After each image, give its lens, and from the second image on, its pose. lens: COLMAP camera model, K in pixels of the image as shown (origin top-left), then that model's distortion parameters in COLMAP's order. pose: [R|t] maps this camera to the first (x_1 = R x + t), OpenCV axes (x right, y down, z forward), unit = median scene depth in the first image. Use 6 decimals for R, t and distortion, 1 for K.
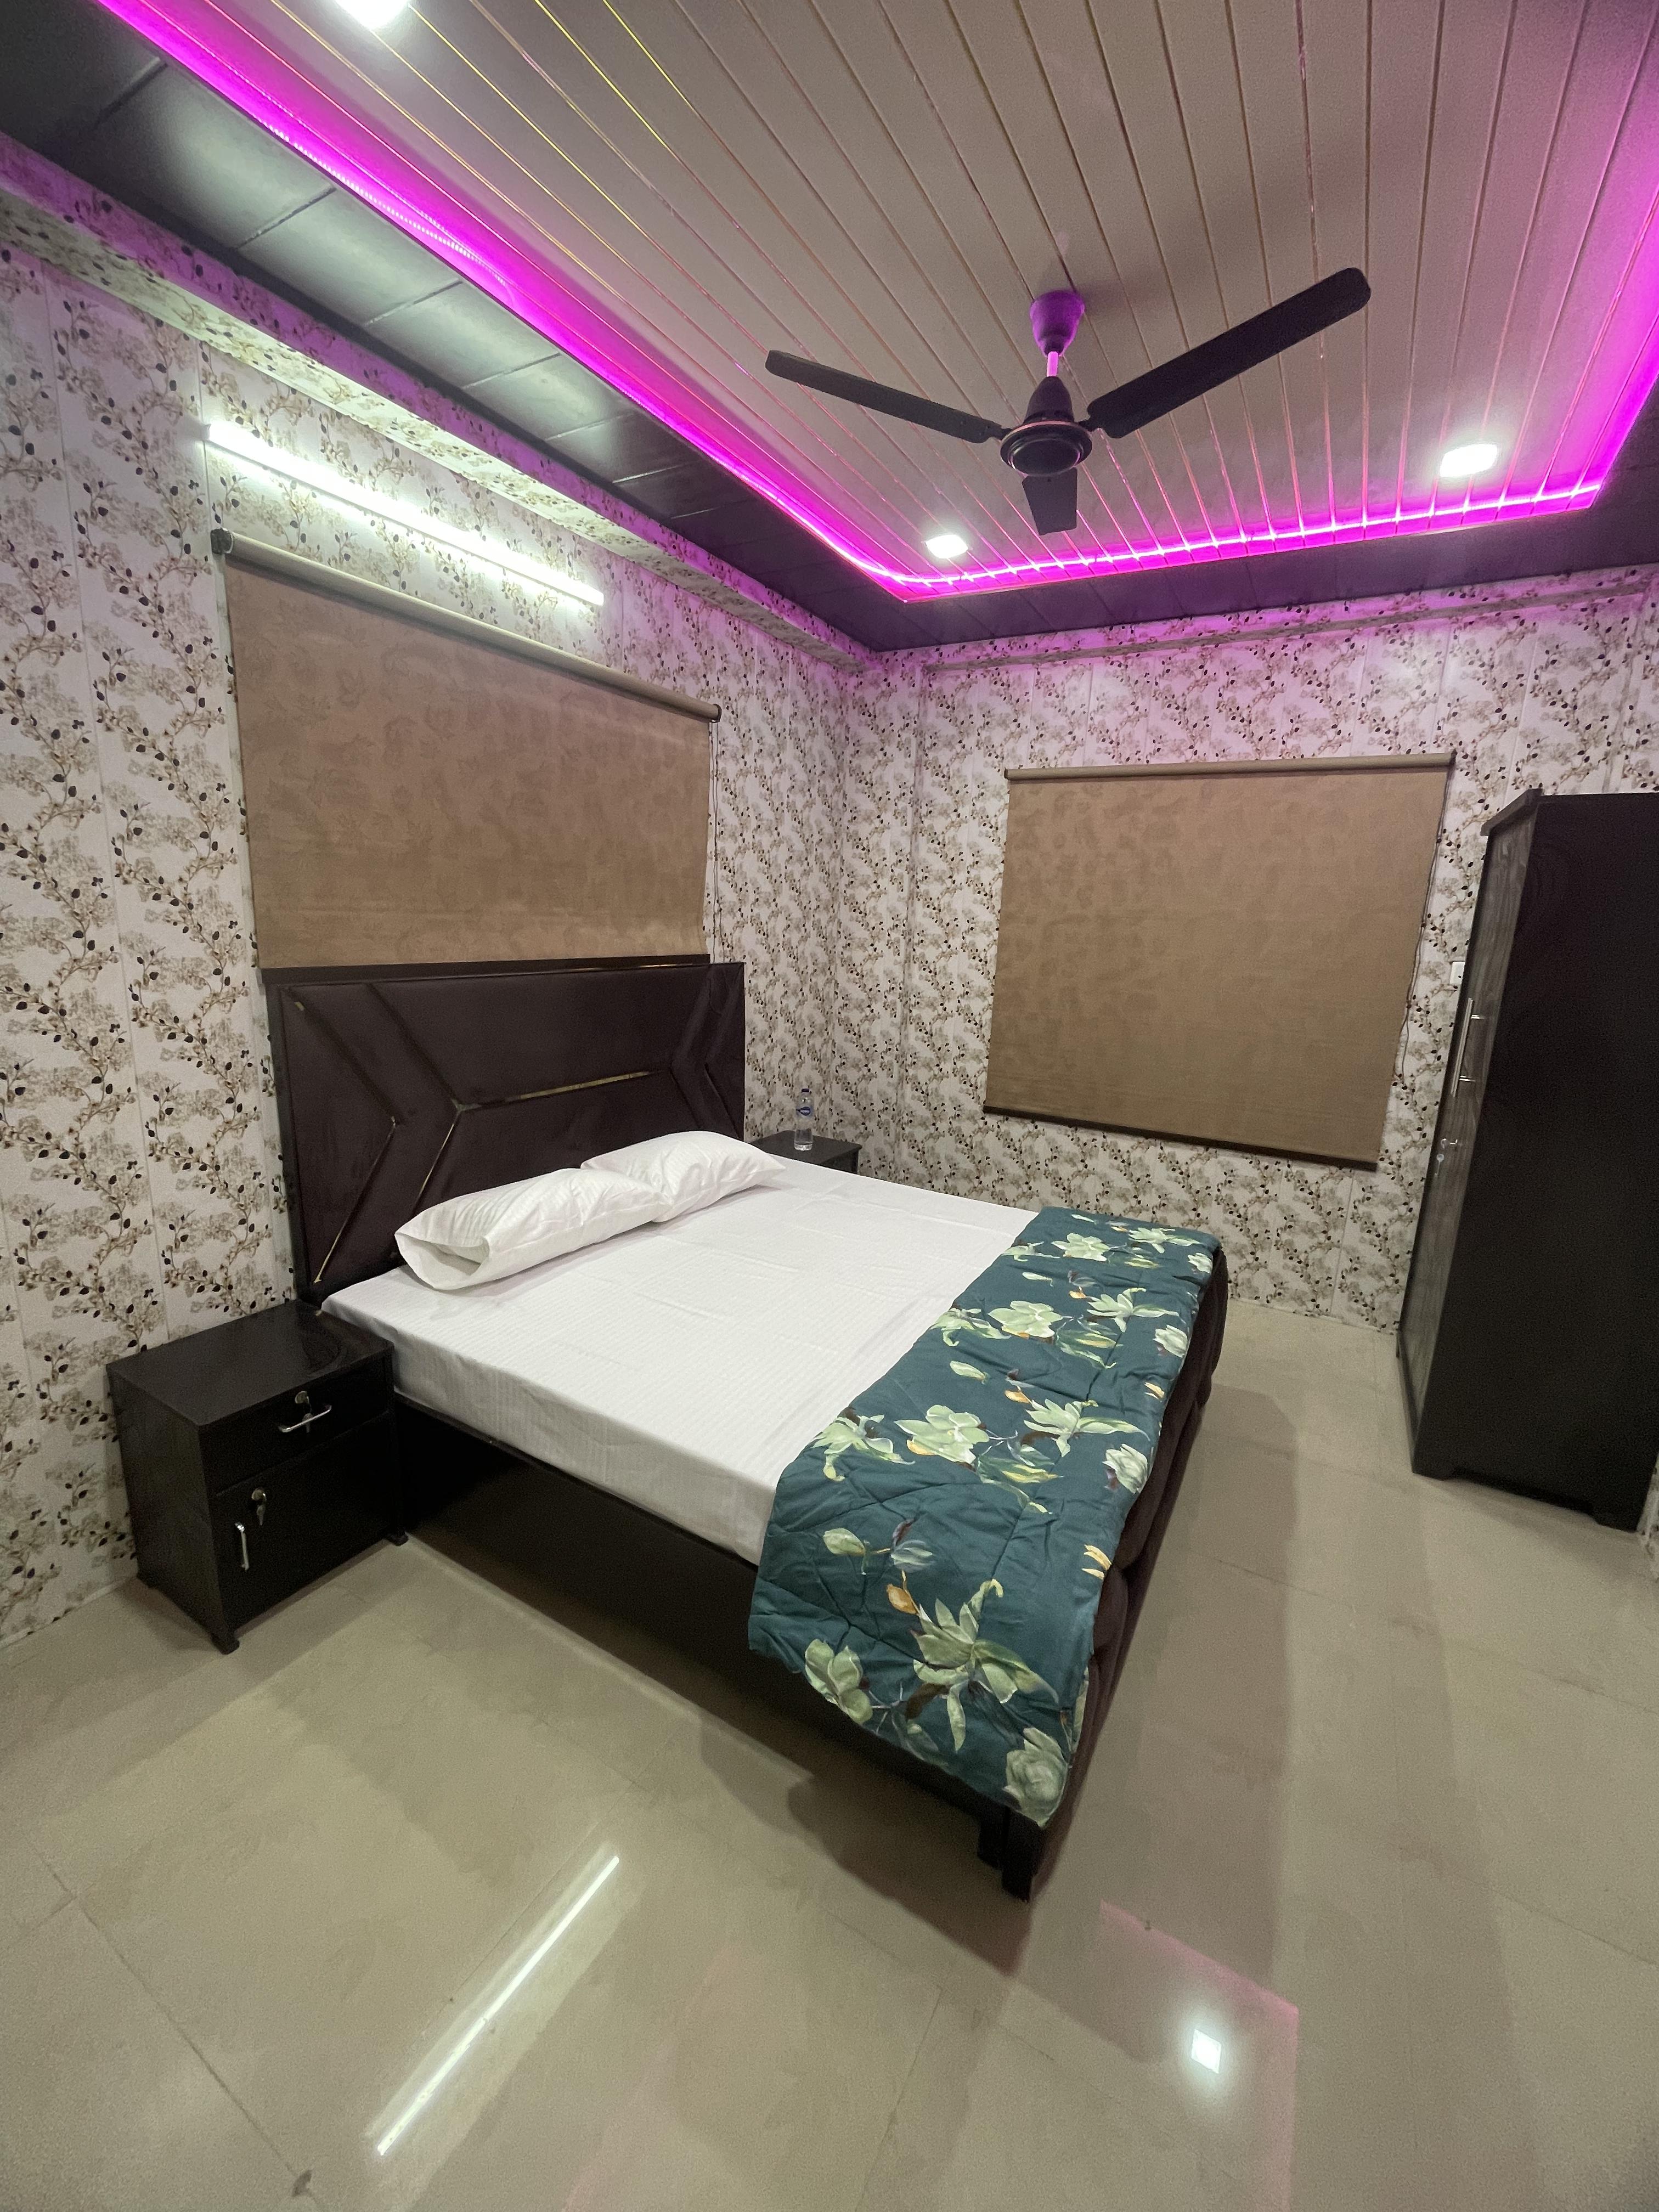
lens RADIAL K [[886.4, 0, 821.7], [0, 886.4, 1115.7], [0, 0, 1]] dist [-0.001385, 0.000045]
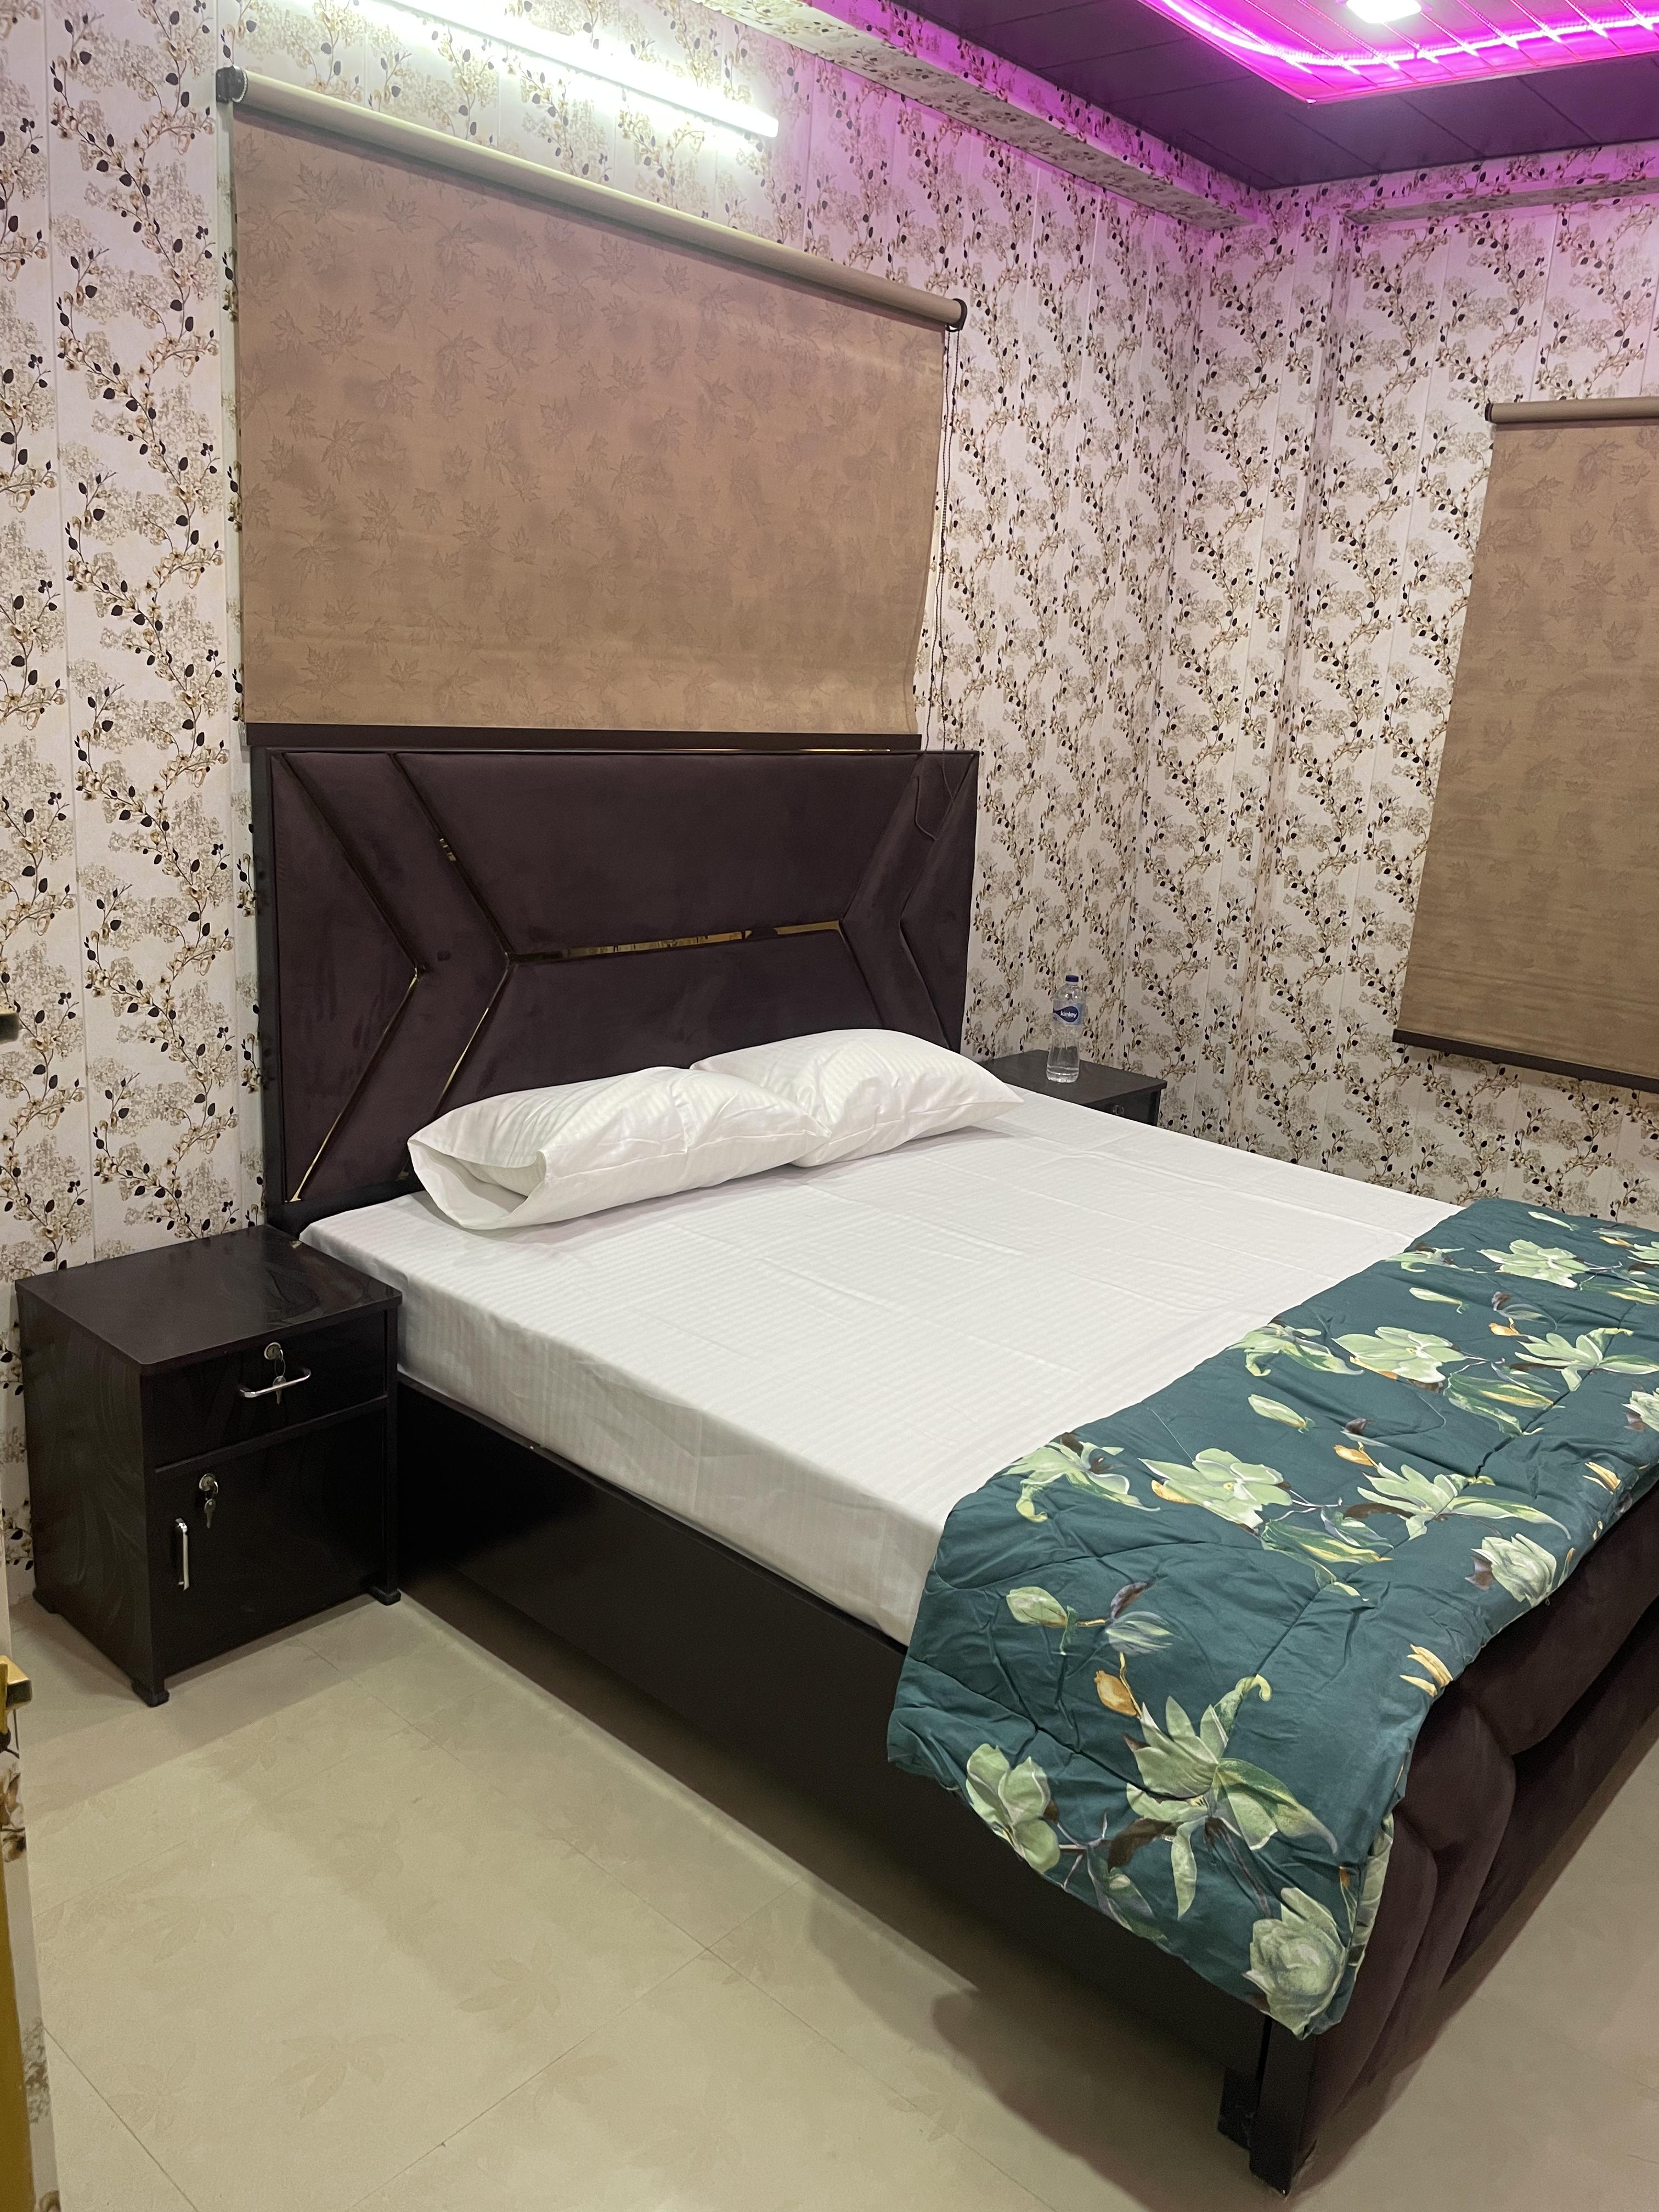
lens RADIAL K [[1673.7, 0, 829.5], [0, 1673.7, 1106.0], [0, 0, 1]] dist [0.093695, -0.121477]
pose [[0.980893, 0.066276, -0.182911, 0.054232], [-0.062200, 0.997673, 0.027938, 0.057533], [0.184337, -0.016027, 0.982732, -0.178563]]
